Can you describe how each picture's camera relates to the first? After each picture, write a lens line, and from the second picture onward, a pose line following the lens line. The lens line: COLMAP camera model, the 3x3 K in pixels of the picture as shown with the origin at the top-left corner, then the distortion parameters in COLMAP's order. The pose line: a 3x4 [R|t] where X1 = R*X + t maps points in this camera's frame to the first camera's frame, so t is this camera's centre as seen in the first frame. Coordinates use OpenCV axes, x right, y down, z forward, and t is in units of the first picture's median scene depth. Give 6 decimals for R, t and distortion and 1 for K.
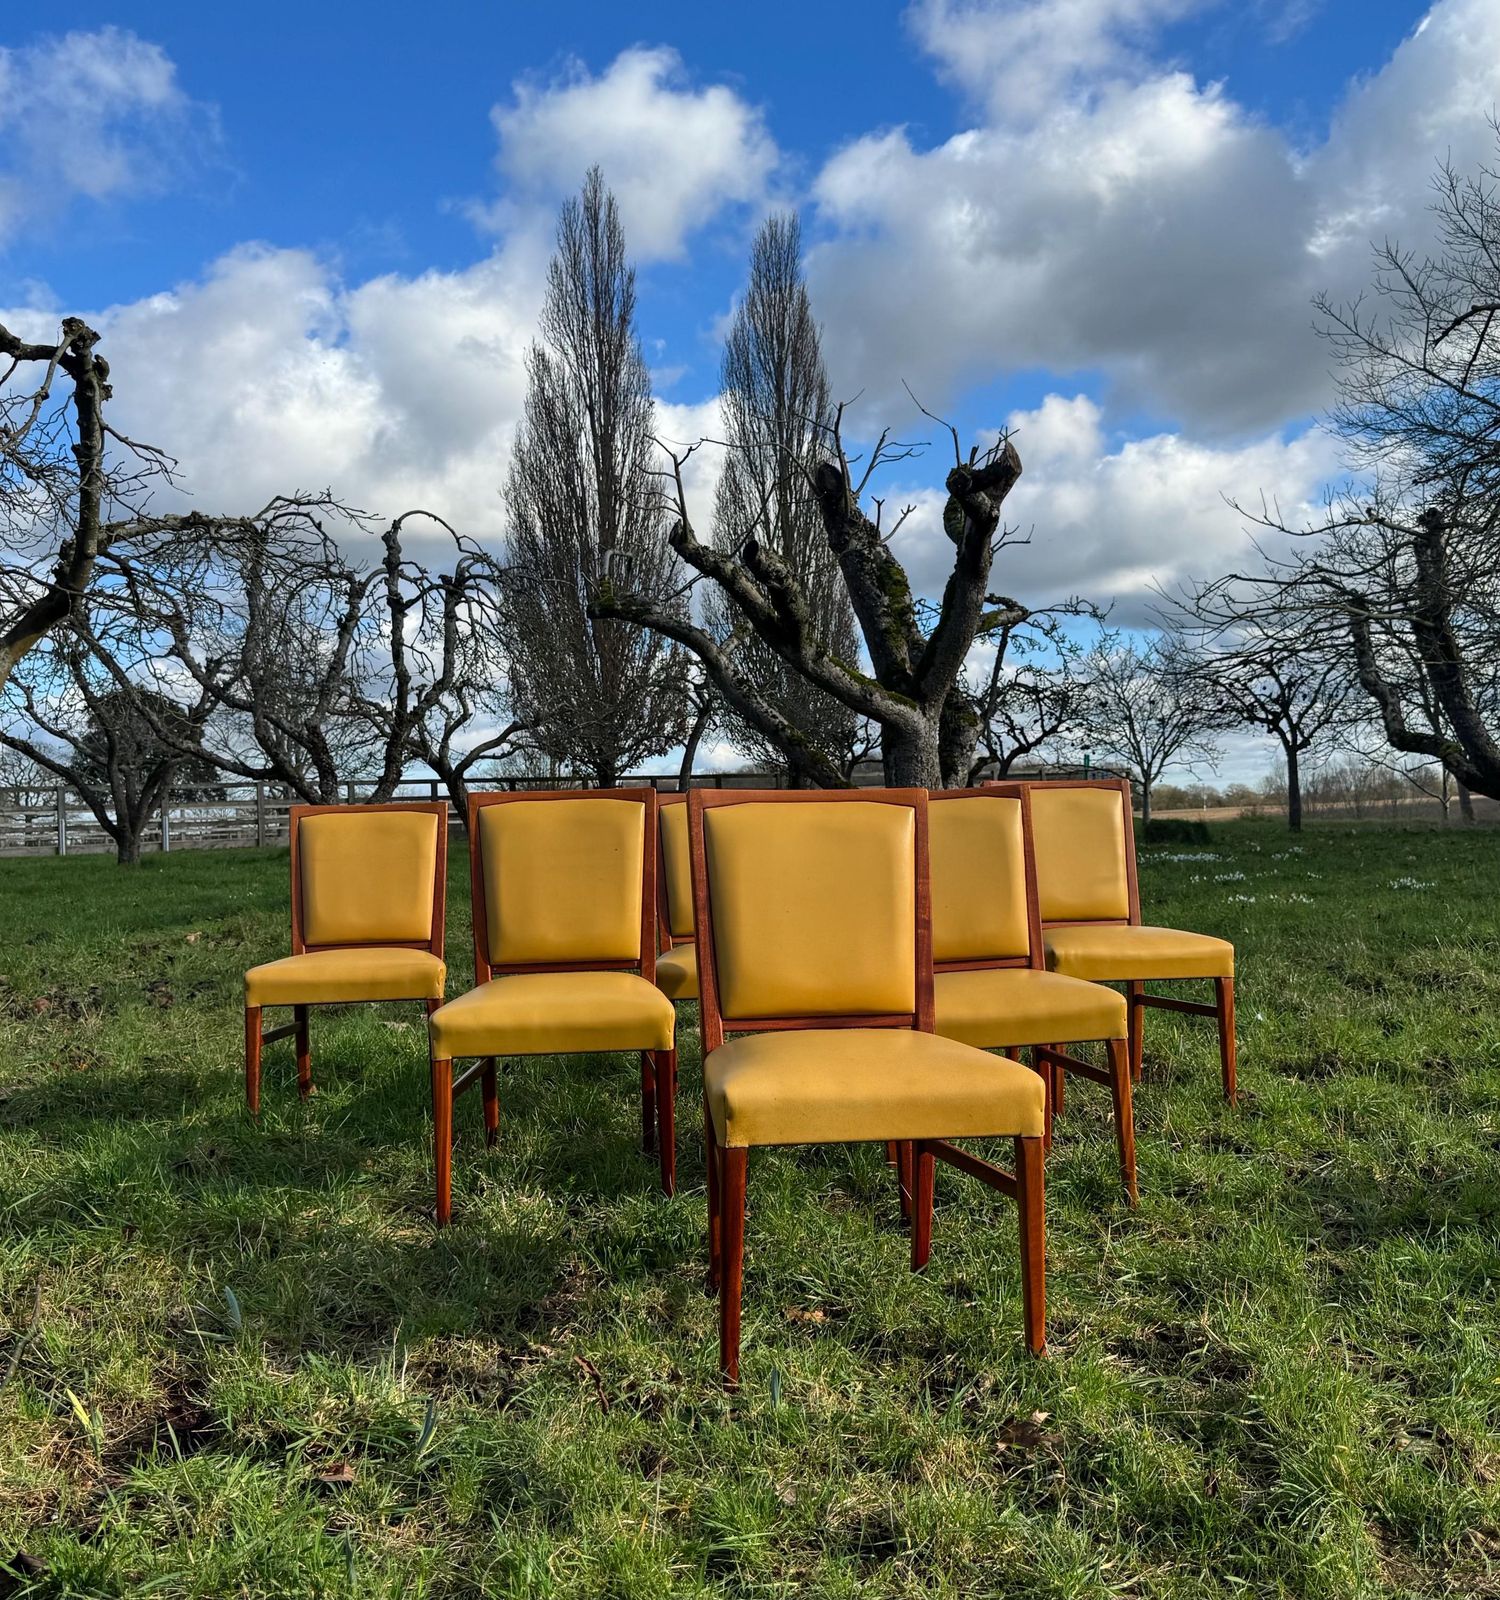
lens RADIAL K [[1618.0, 0, 763.0], [0, 1618.0, 768.6], [0, 0, 1]] dist [0.172804, -0.342581]
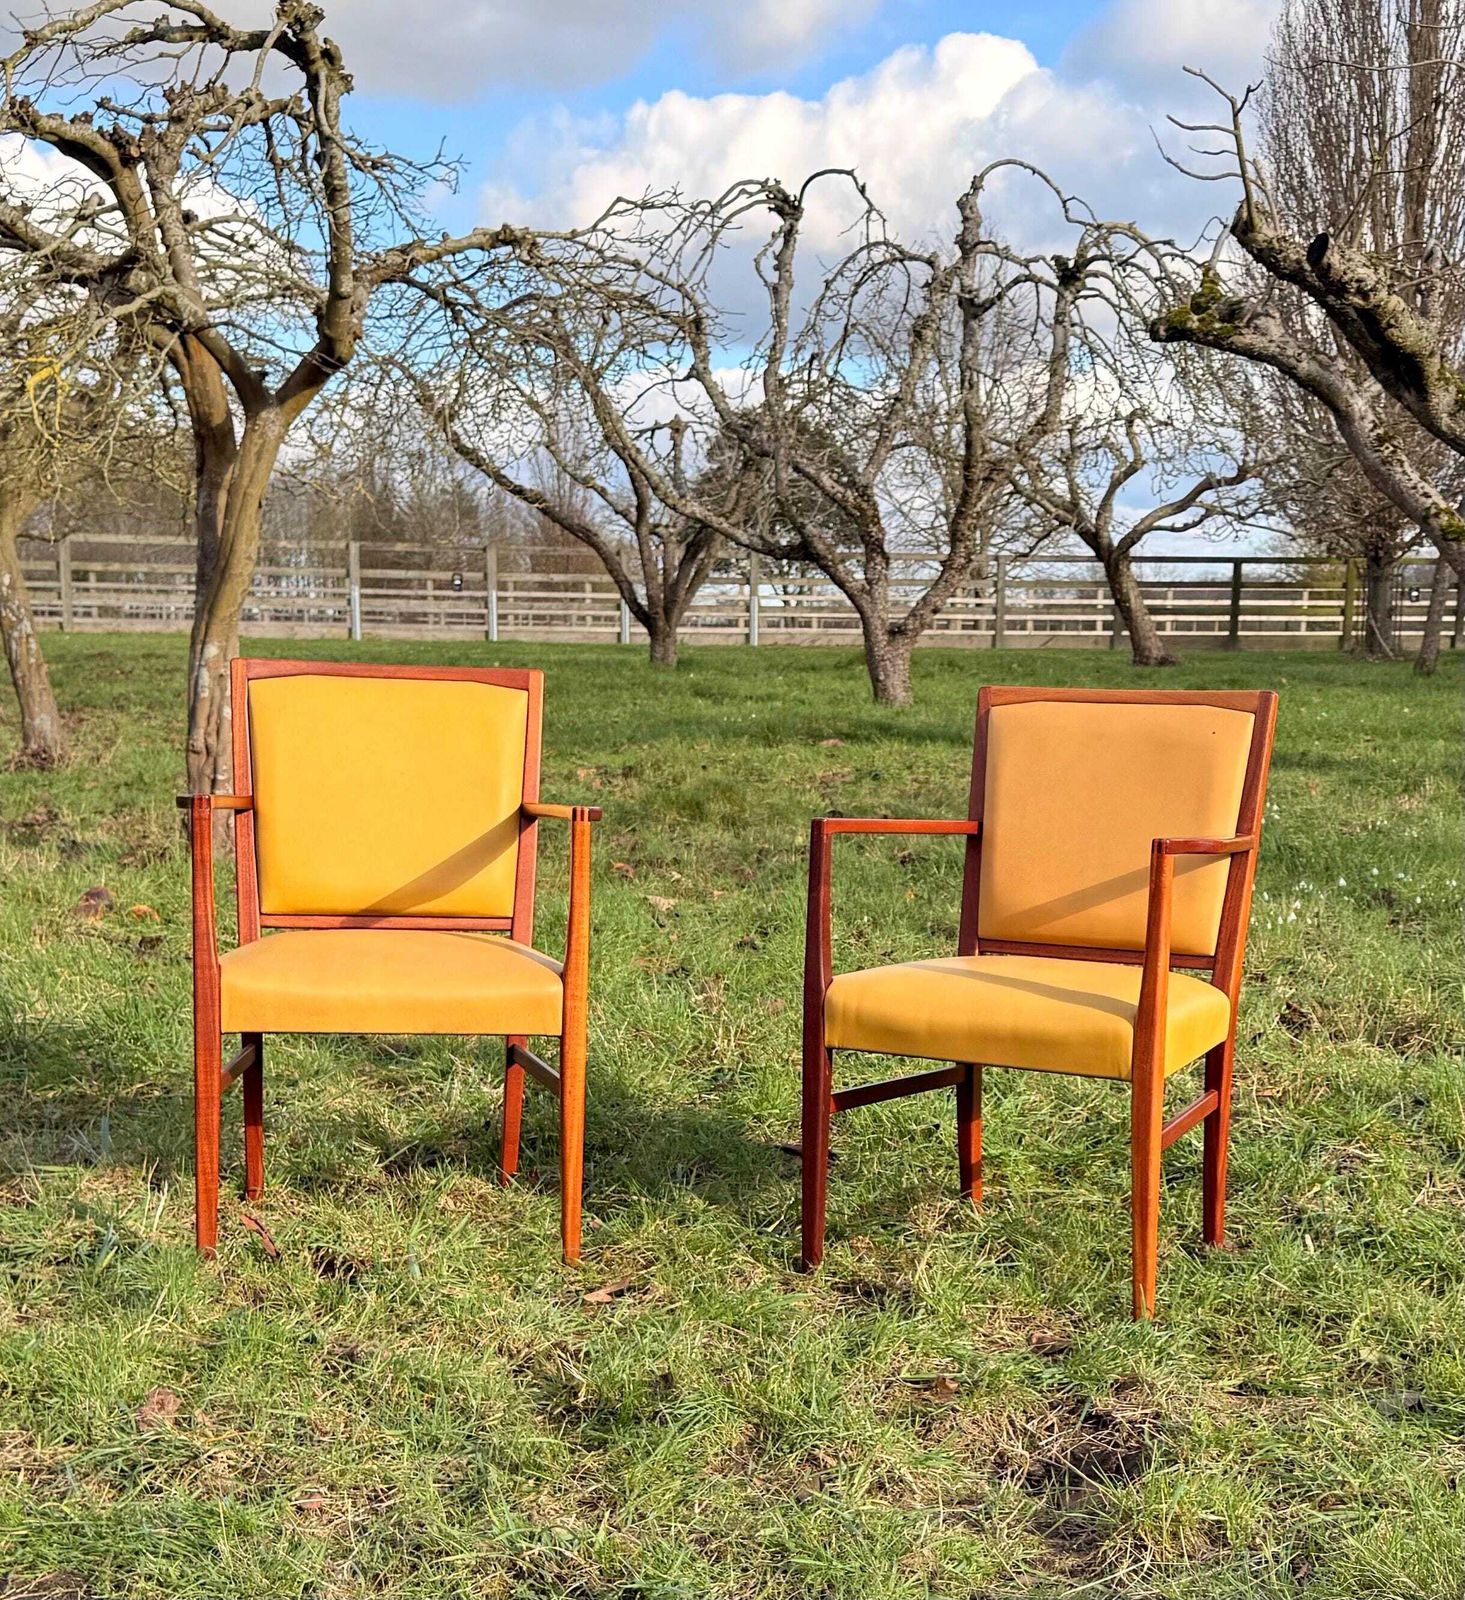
lens RADIAL K [[2401.9, 0, 815.3], [0, 2401.9, 1082.1], [0, 0, 1]] dist [0.208497, -0.471441]
pose [[0.934224, 0.110907, -0.339005, 0.146568], [-0.033106, 0.973289, 0.227185, -0.018175], [0.355146, -0.201019, 0.912942, -0.057352]]
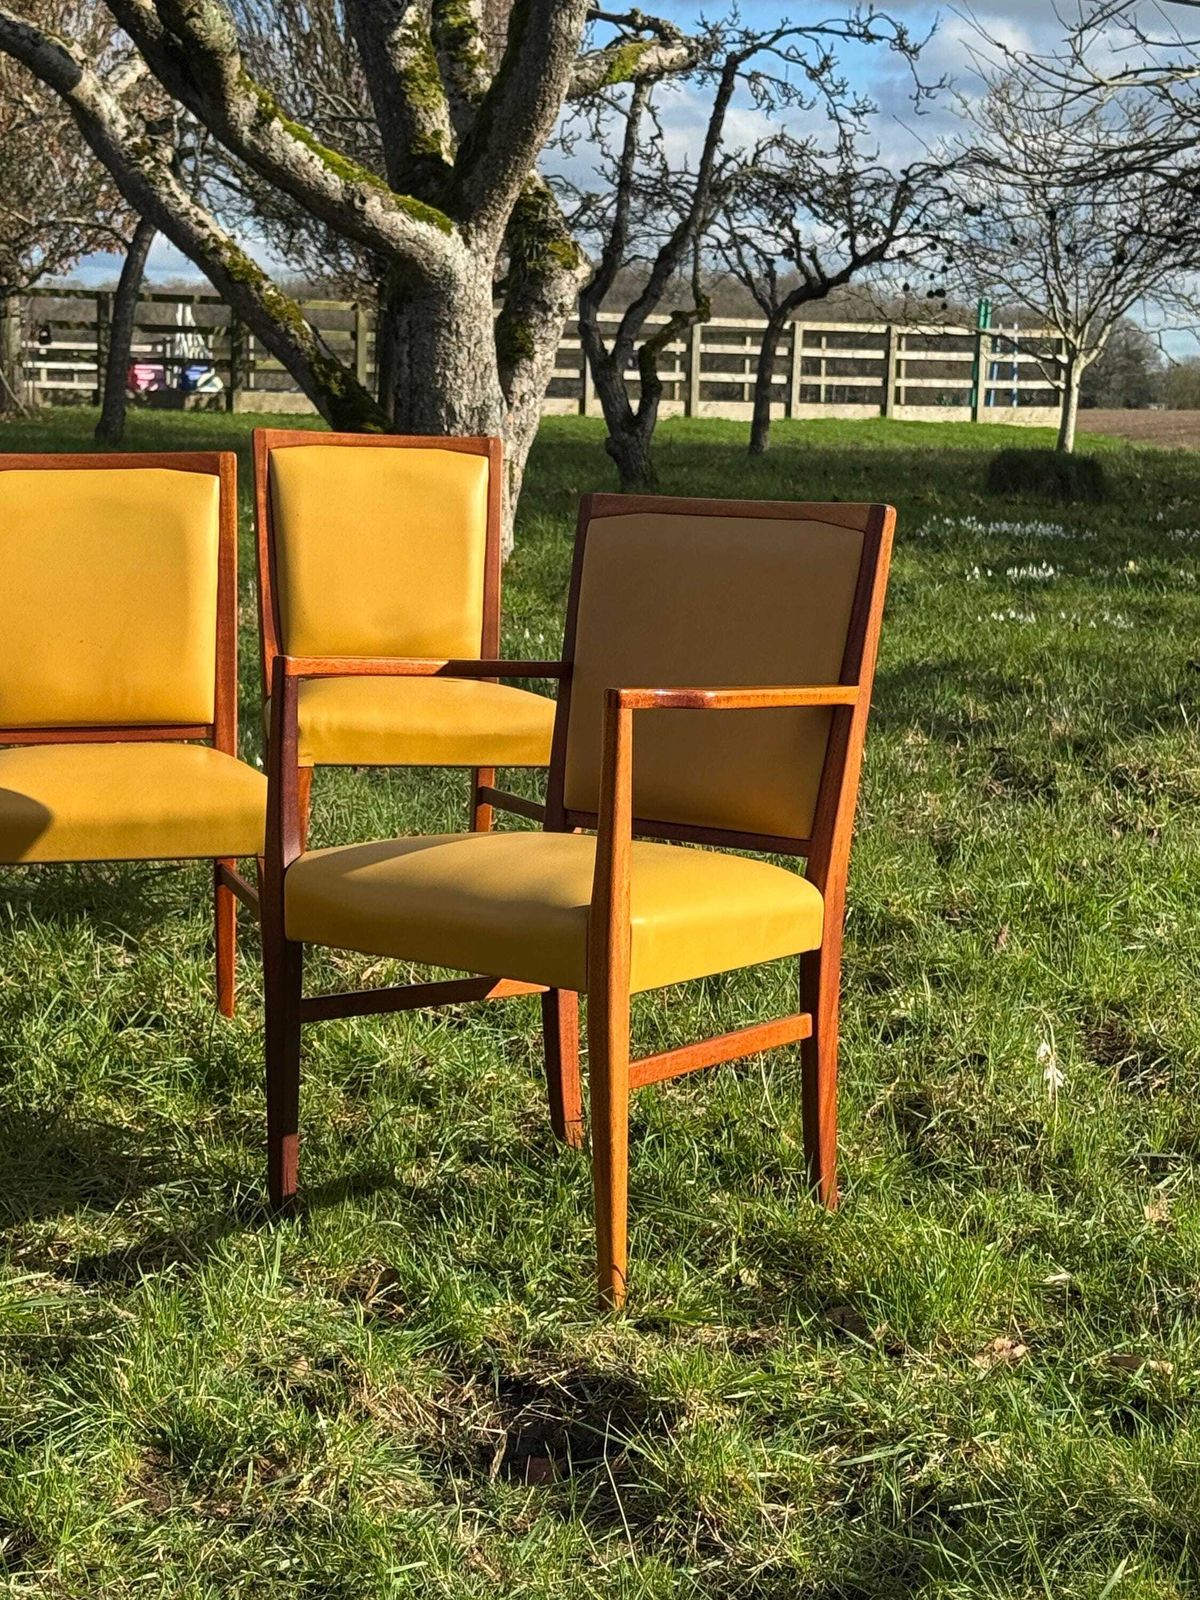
lens RADIAL K [[3274.3, 0, 600.0], [0, 3274.3, 800.0], [0, 0, 1]] dist [0.152507, 0.099424]
pose [[0.996357, 0.050263, 0.068900, 0.074836], [-0.060361, 0.986329, 0.153334, -0.020540], [-0.060251, -0.156934, 0.985770, -0.094677]]
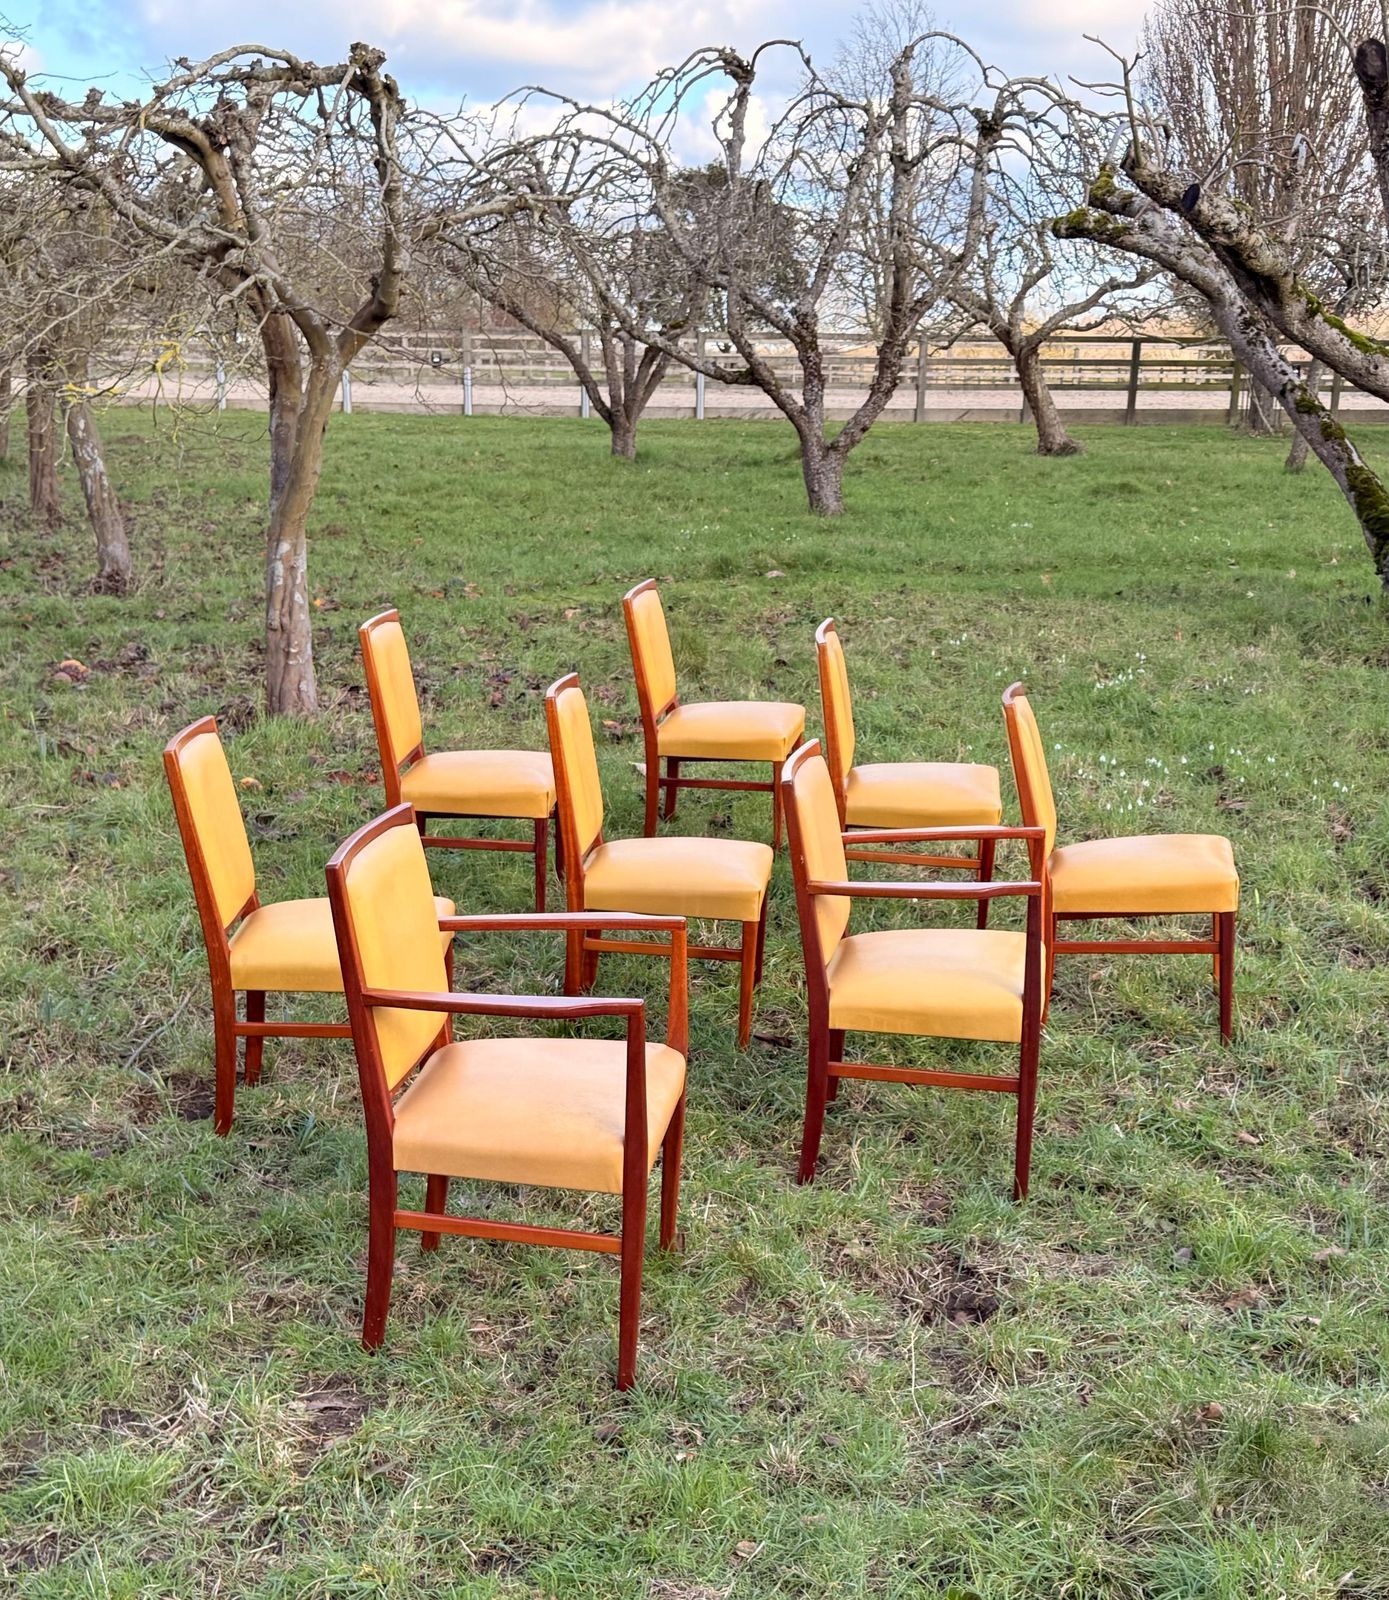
lens RADIAL K [[2158.9, 0, 709.2], [0, 2158.9, 996.1], [0, 0, 1]] dist [0.221010, -0.524171]
pose [[0.927324, 0.155619, -0.340371, 0.167304], [-0.040164, 0.945580, 0.322900, -0.084184], [0.372098, -0.285763, 0.883110, -0.140521]]
